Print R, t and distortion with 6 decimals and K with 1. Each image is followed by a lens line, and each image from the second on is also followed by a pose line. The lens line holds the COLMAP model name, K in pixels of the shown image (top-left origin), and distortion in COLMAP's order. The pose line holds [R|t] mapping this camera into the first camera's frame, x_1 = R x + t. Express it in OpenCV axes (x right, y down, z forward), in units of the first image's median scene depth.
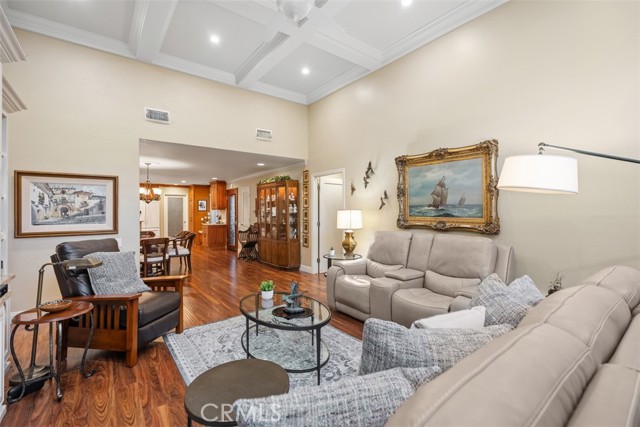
lens RADIAL K [[289.6, 0, 319.9], [0, 289.6, 209.9], [0, 0, 1]] dist [0.009298, -0.001503]
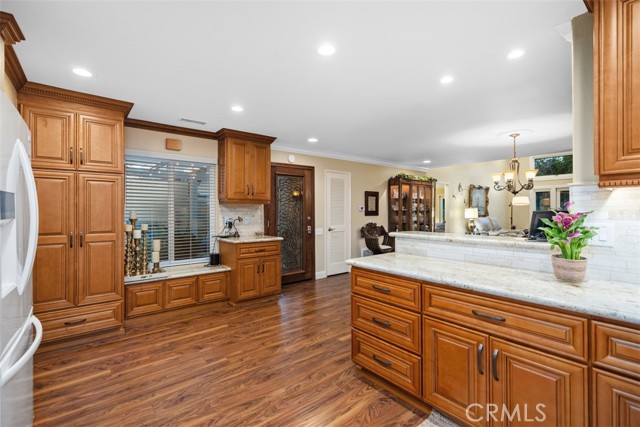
lens RADIAL K [[289.6, 0, 323.1], [0, 289.6, 210.7], [0, 0, 1]] dist [0.009298, -0.001503]
pose [[-0.045351, 0.003362, 0.998965, -2.075925], [-0.001305, 0.999993, -0.003424, 0.030356], [-0.998970, -0.001459, -0.045347, 2.437253]]
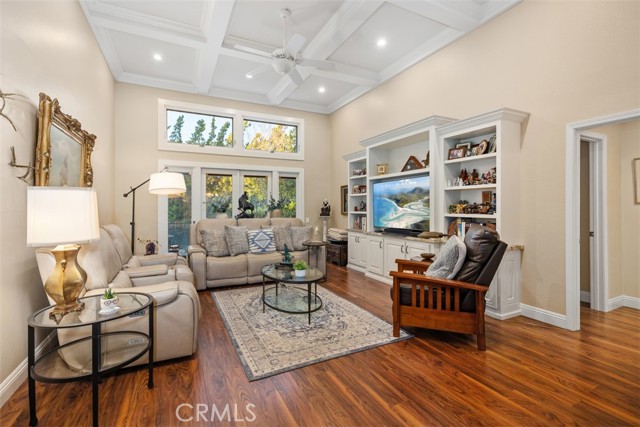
lens RADIAL K [[289.6, 0, 320.8], [0, 289.6, 209.3], [0, 0, 1]] dist [0.009298, -0.001503]
pose [[-0.983242, 0.007306, 0.182158, -0.346374], [0.008334, 0.999953, 0.004876, 0.029920], [-0.182114, 0.006313, -0.983257, 1.554403]]
